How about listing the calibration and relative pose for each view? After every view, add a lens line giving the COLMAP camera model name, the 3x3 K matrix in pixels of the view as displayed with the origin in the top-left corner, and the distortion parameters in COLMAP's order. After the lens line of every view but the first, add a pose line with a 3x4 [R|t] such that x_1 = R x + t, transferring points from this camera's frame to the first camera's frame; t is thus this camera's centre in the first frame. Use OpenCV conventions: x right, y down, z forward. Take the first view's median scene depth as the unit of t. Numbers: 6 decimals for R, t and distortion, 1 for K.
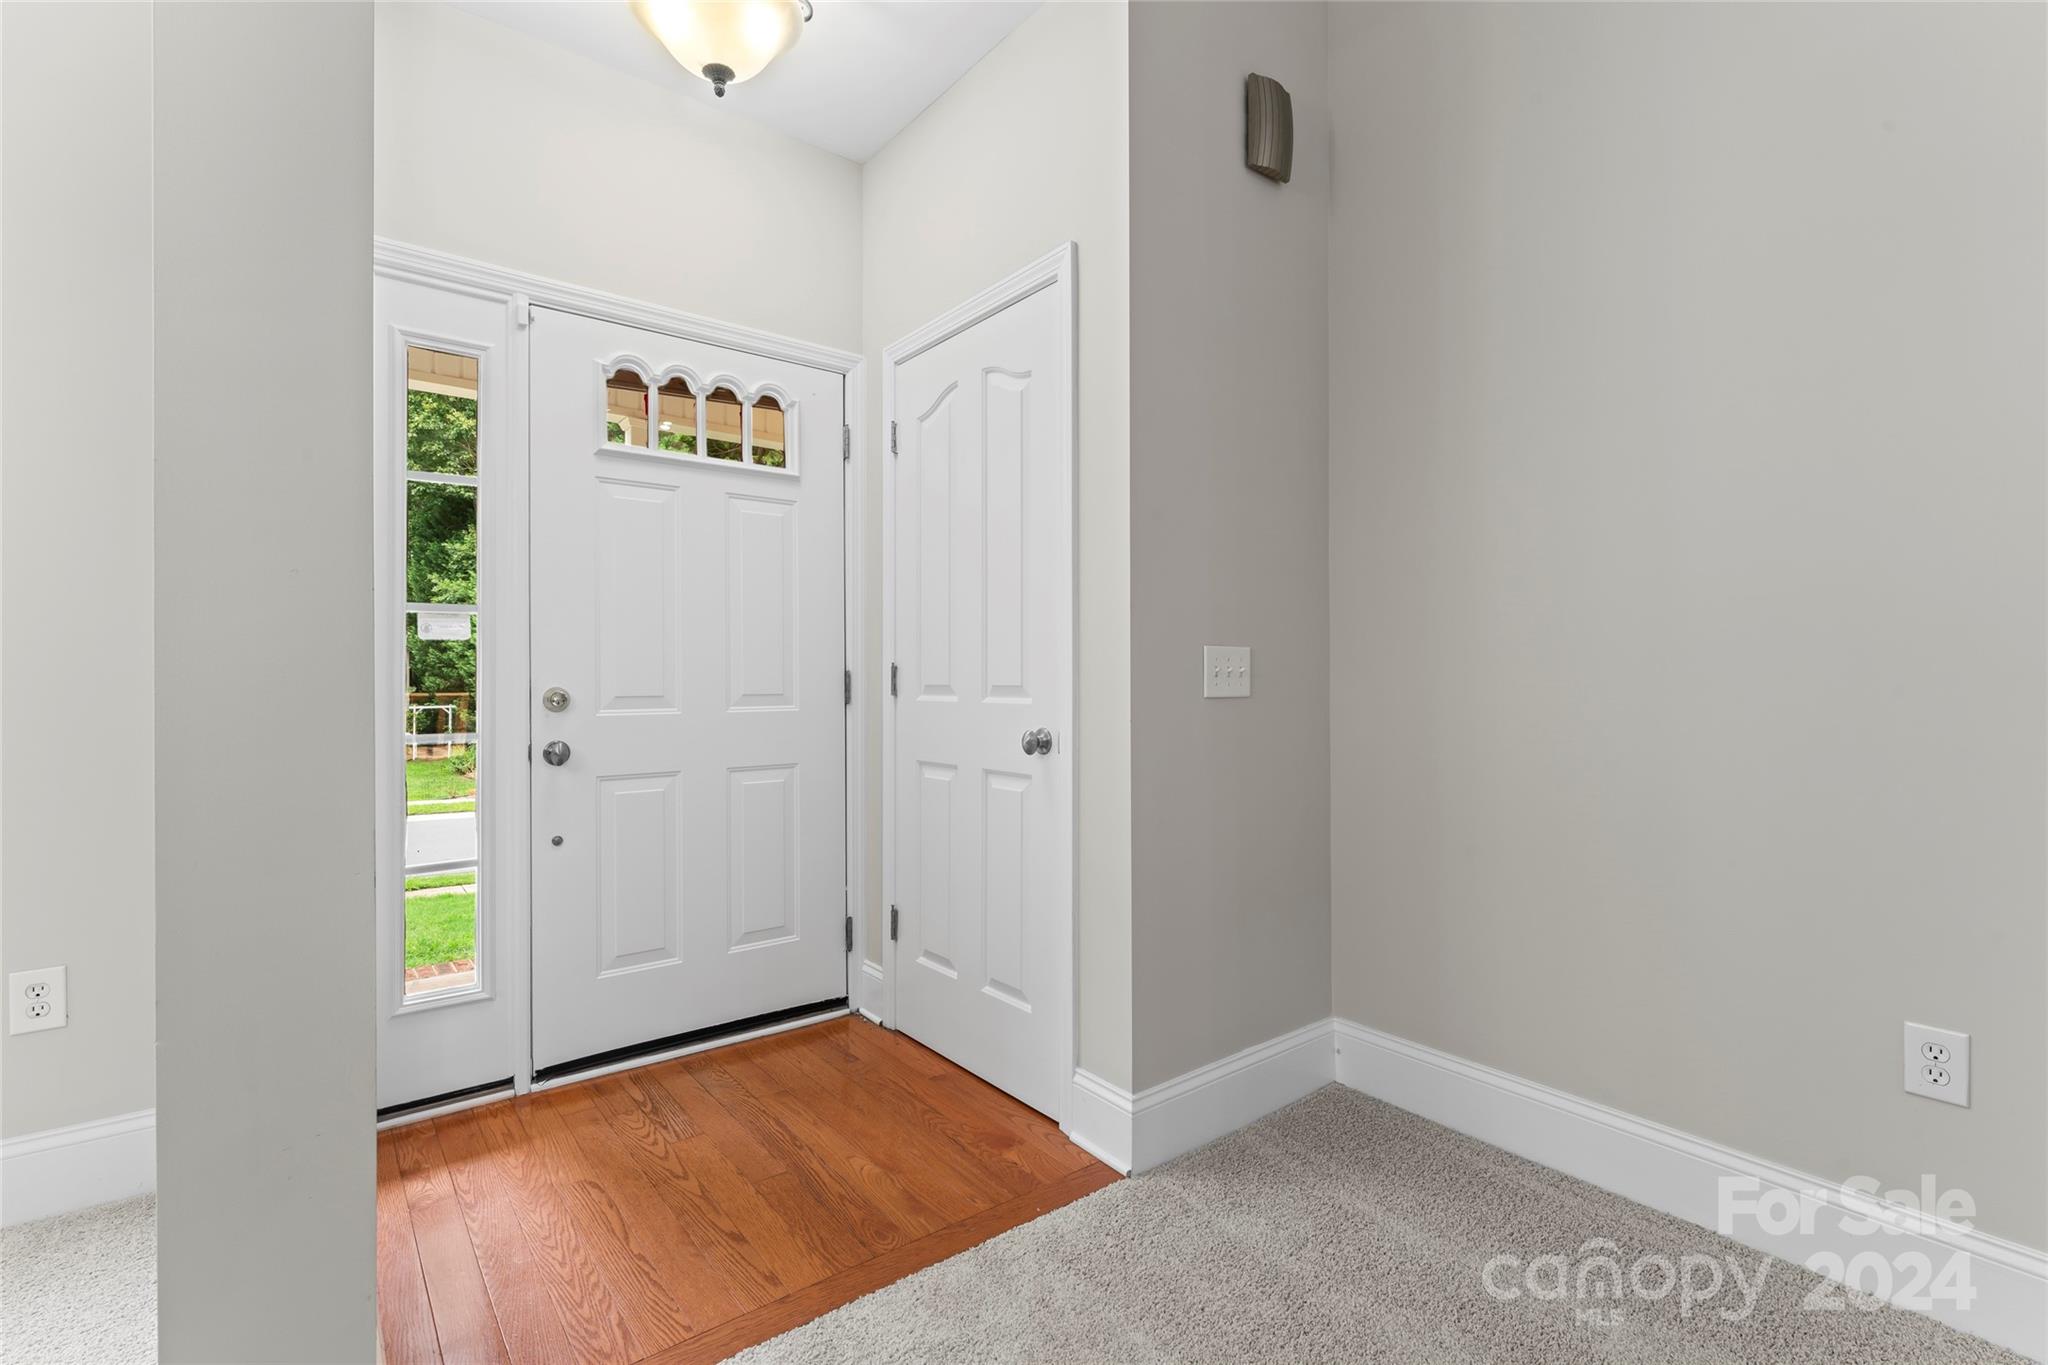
lens RADIAL K [[918.7, 0, 1014.7], [0, 918.7, 684.3], [0, 0, 1]] dist [-0.001554, 0.000090]
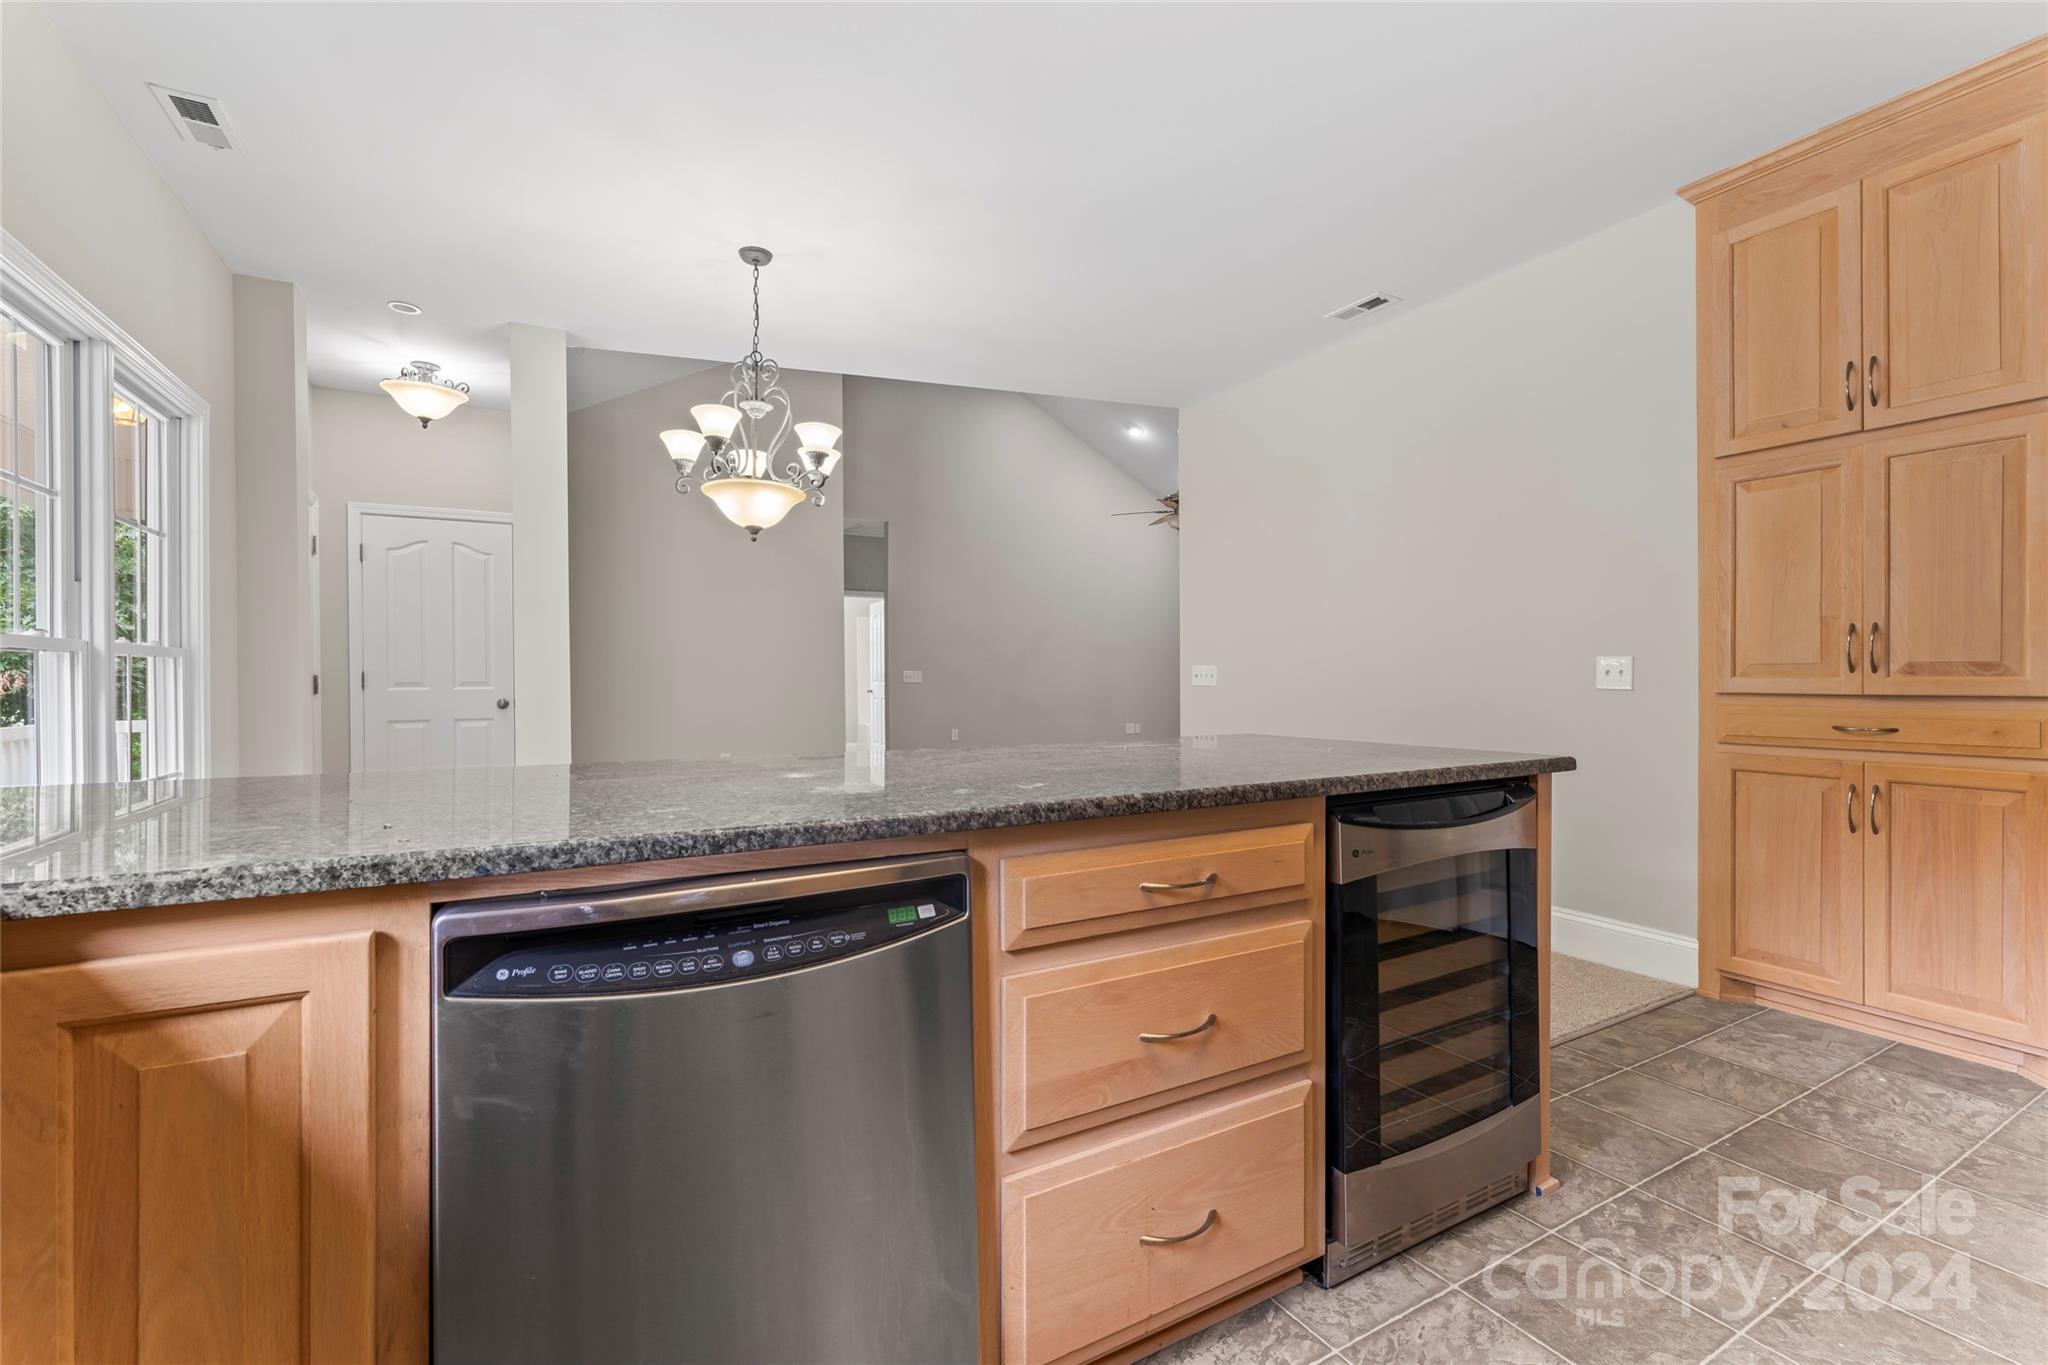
lens RADIAL K [[885.5, 0, 1024.0], [0, 885.5, 682.5], [0, 0, 1]] dist [0.000990, 0.000100]
pose [[0.142803, -0.005050, 0.989738, -2.052560], [0.012063, 0.999922, 0.003362, 0.012418], [-0.989678, 0.011459, 0.142853, -0.715761]]
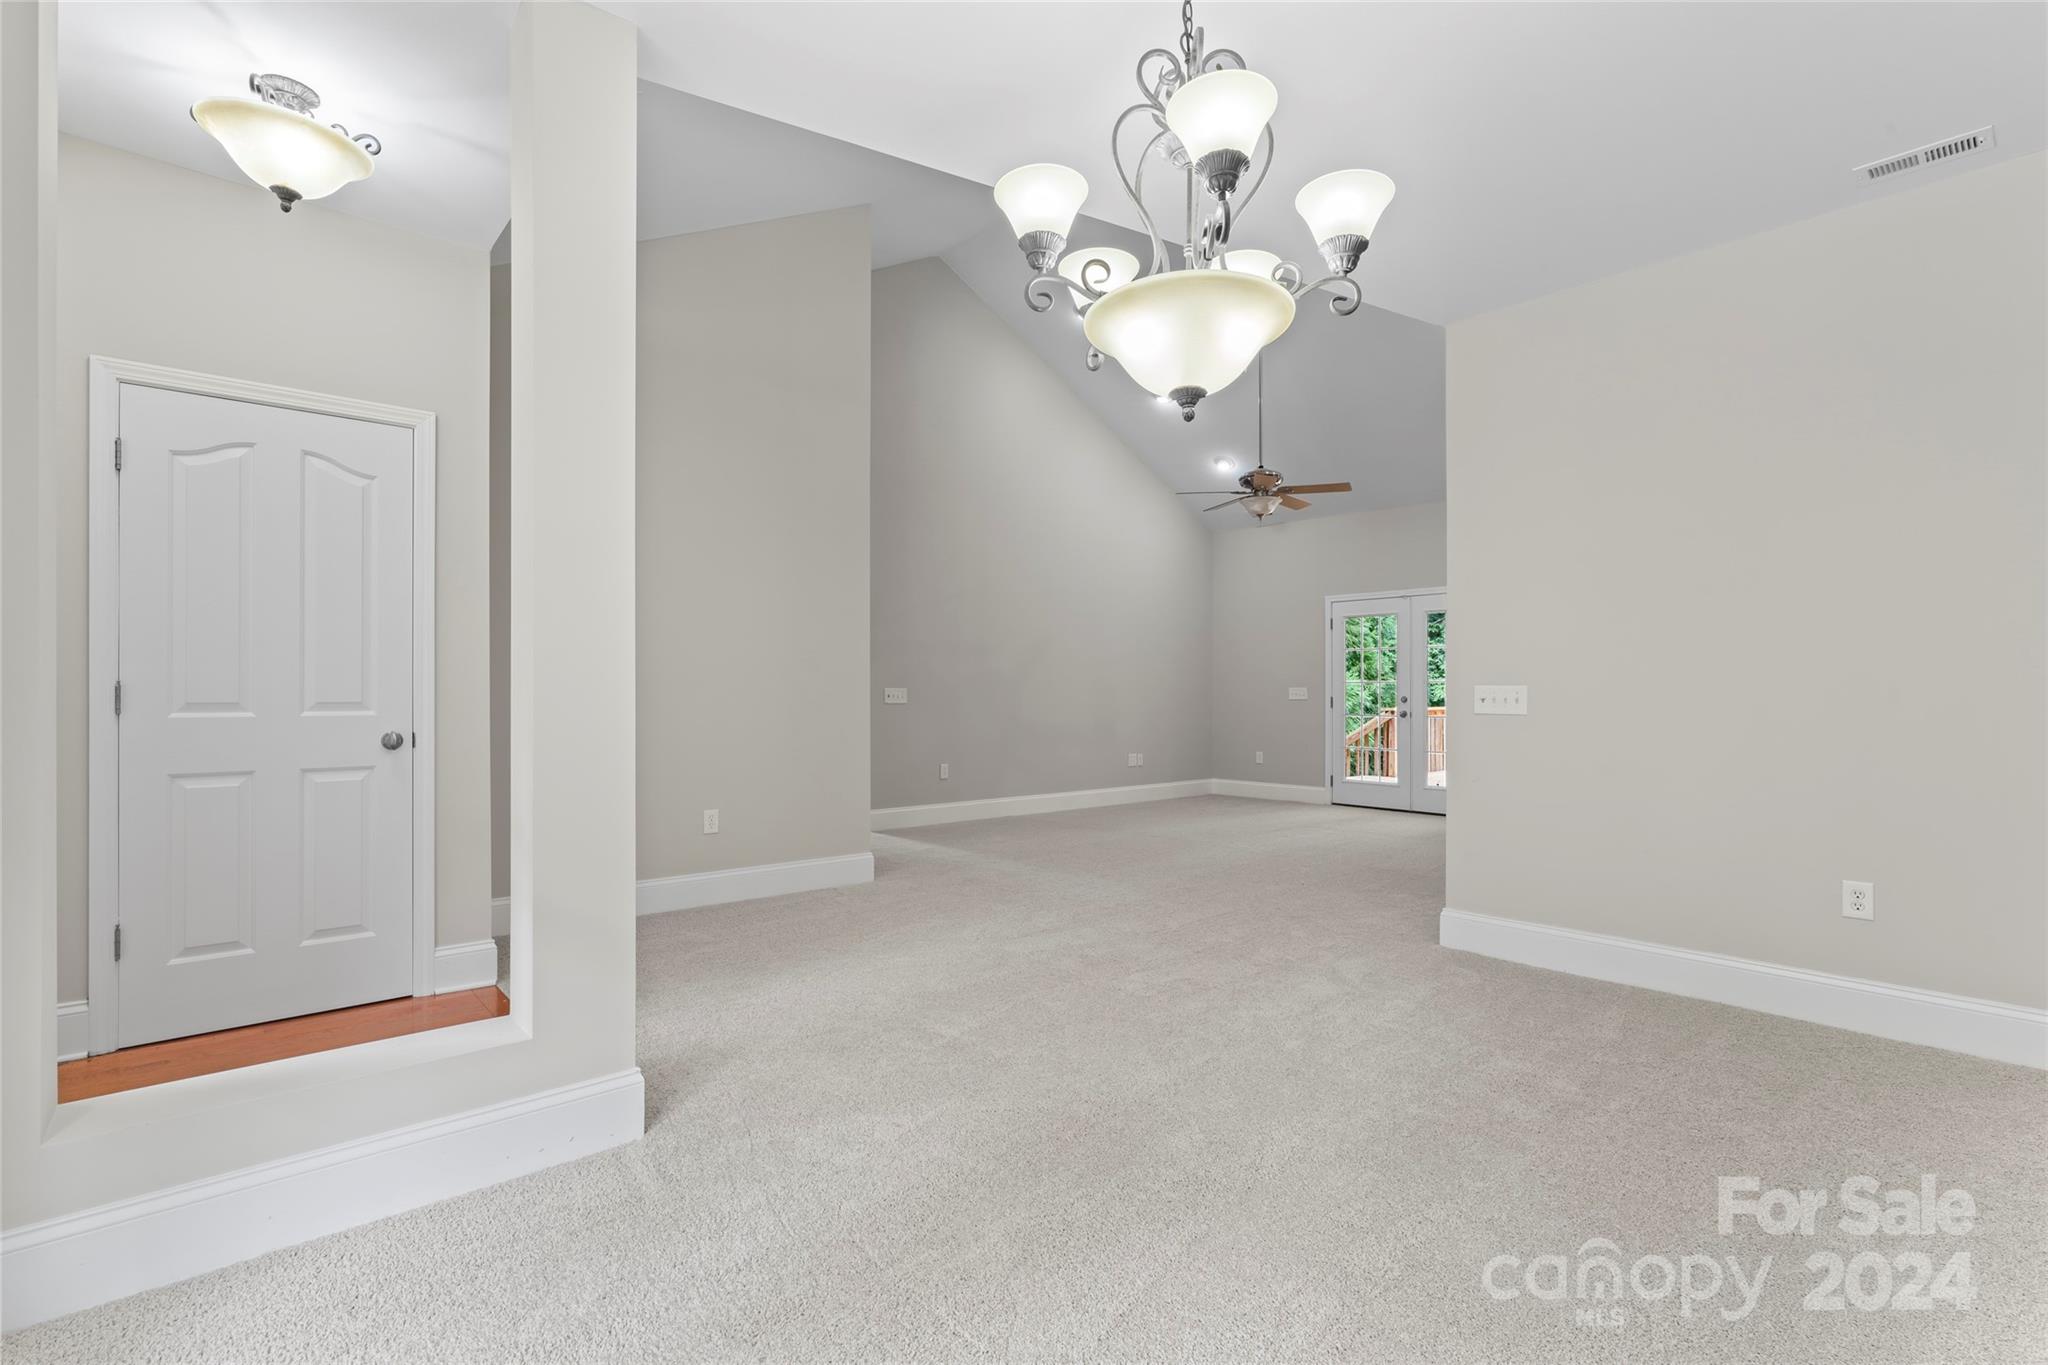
lens RADIAL K [[934.7, 0, 1024.1], [0, 934.7, 694.7], [0, 0, 1]] dist [-0.000139, -0.000198]
pose [[-0.060621, 0.001946, 0.998159, -1.411517], [0.004969, 0.999986, -0.001647, -0.002188], [-0.998148, 0.004860, -0.060630, 0.098508]]
